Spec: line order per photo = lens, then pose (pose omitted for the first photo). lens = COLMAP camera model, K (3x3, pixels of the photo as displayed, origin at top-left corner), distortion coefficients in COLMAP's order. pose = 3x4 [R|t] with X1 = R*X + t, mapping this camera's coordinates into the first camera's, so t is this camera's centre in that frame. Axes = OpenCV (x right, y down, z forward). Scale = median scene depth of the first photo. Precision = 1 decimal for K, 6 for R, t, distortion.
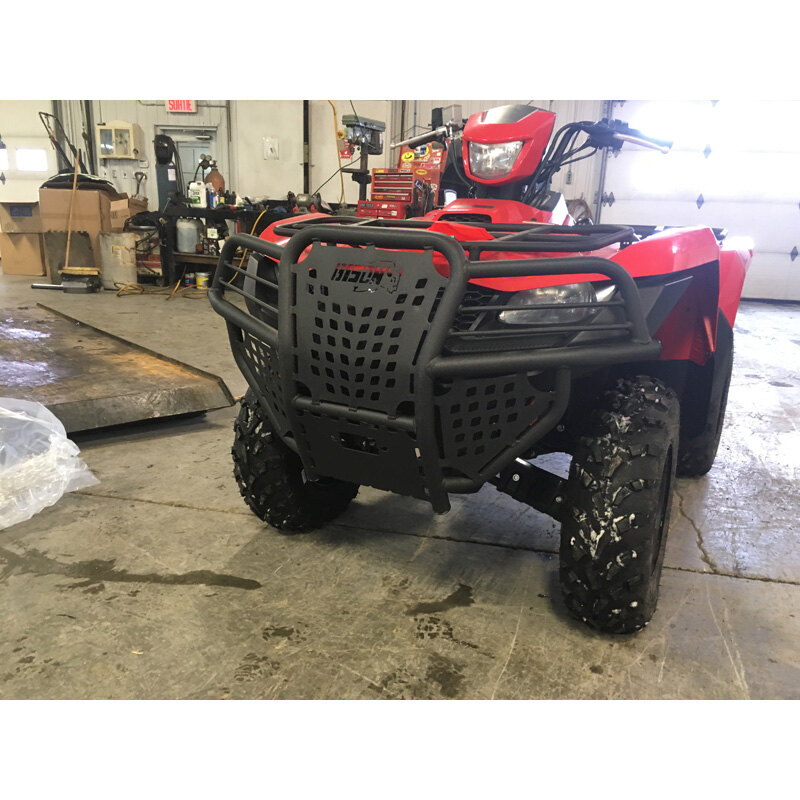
lens RADIAL K [[666.8, 0, 401.9], [0, 666.8, 415.3], [0, 0, 1]] dist [0.081025, -0.115398]
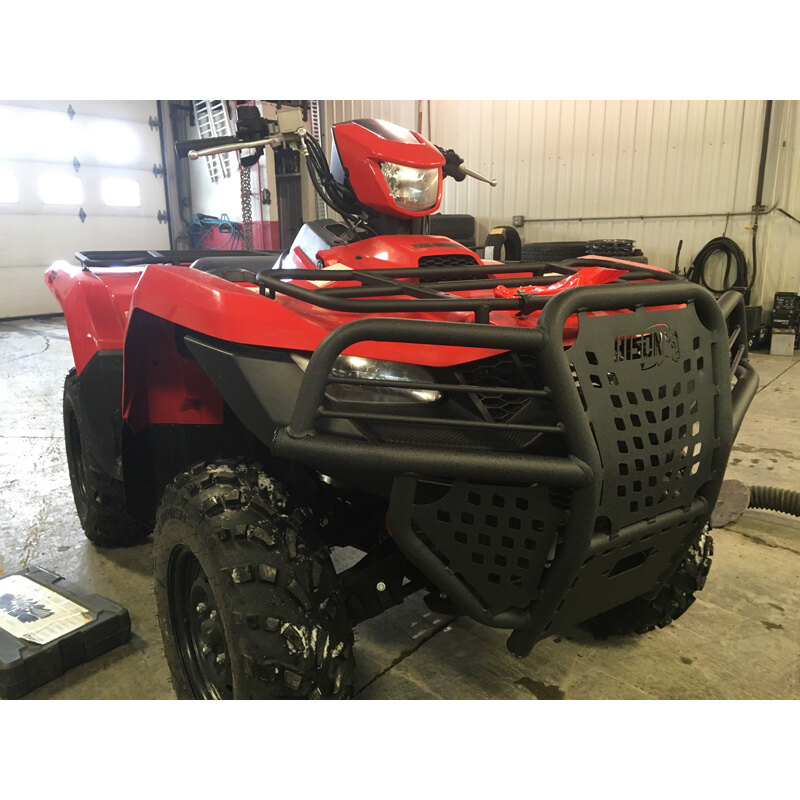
lens RADIAL K [[666.8, 0, 401.9], [0, 666.8, 415.3], [0, 0, 1]] dist [0.081025, -0.115398]
pose [[0.464735, -0.264216, 0.845110, -0.590302], [0.269855, 0.951300, 0.149019, -0.225750], [-0.843326, 0.158803, 0.513402, 0.598557]]
